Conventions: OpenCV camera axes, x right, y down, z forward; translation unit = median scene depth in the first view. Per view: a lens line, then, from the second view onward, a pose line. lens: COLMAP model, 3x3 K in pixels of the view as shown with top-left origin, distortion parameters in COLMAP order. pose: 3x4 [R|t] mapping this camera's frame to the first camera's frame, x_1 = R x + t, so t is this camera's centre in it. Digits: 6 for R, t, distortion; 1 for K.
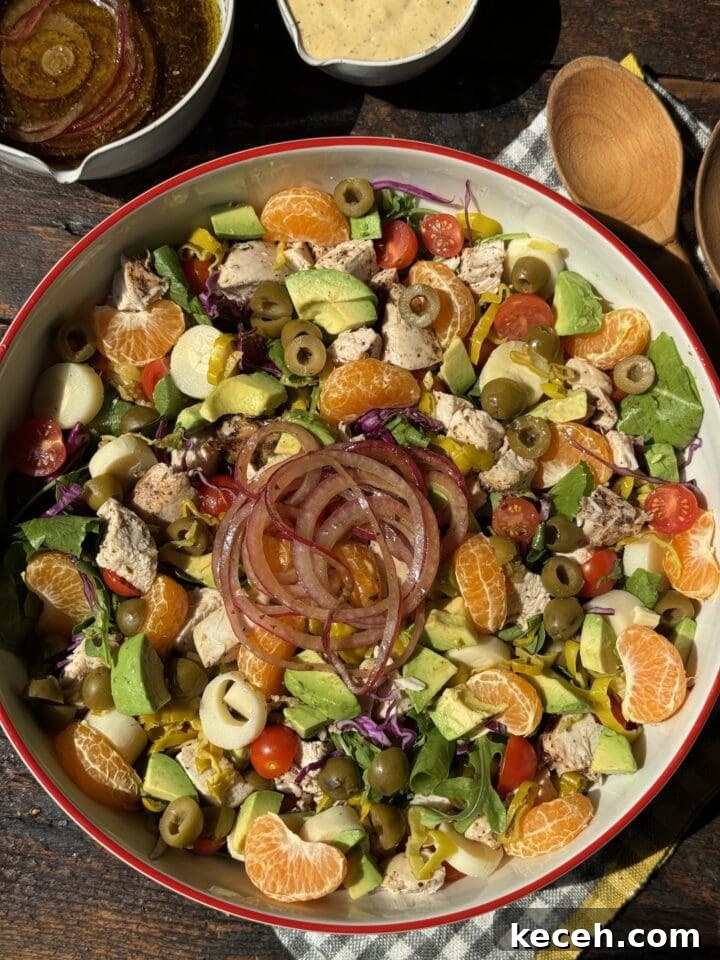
lens RADIAL K [[1399.3, 0, 360.0], [0, 1399.3, 480.0], [0, 0, 1]] dist [0.128649, -0.168111]
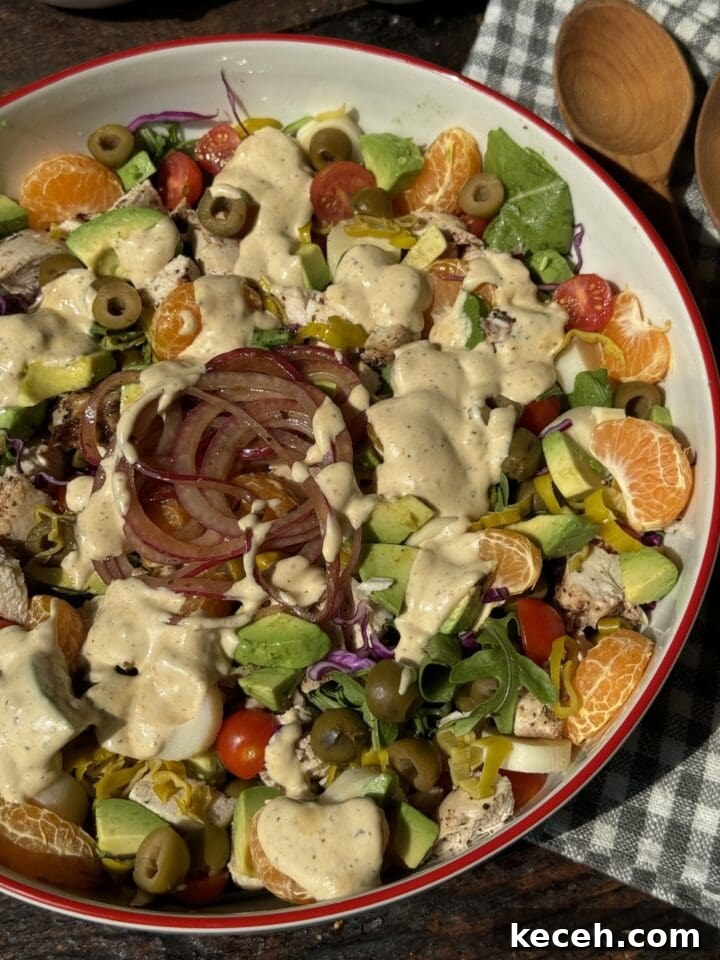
lens RADIAL K [[1399.3, 0, 360.0], [0, 1399.3, 480.0], [0, 0, 1]] dist [0.128649, -0.168111]
pose [[0.924410, -0.363530, 0.115375, -0.041109], [0.381316, 0.887245, -0.259605, 0.290973], [-0.007991, 0.283976, 0.958798, 0.221864]]
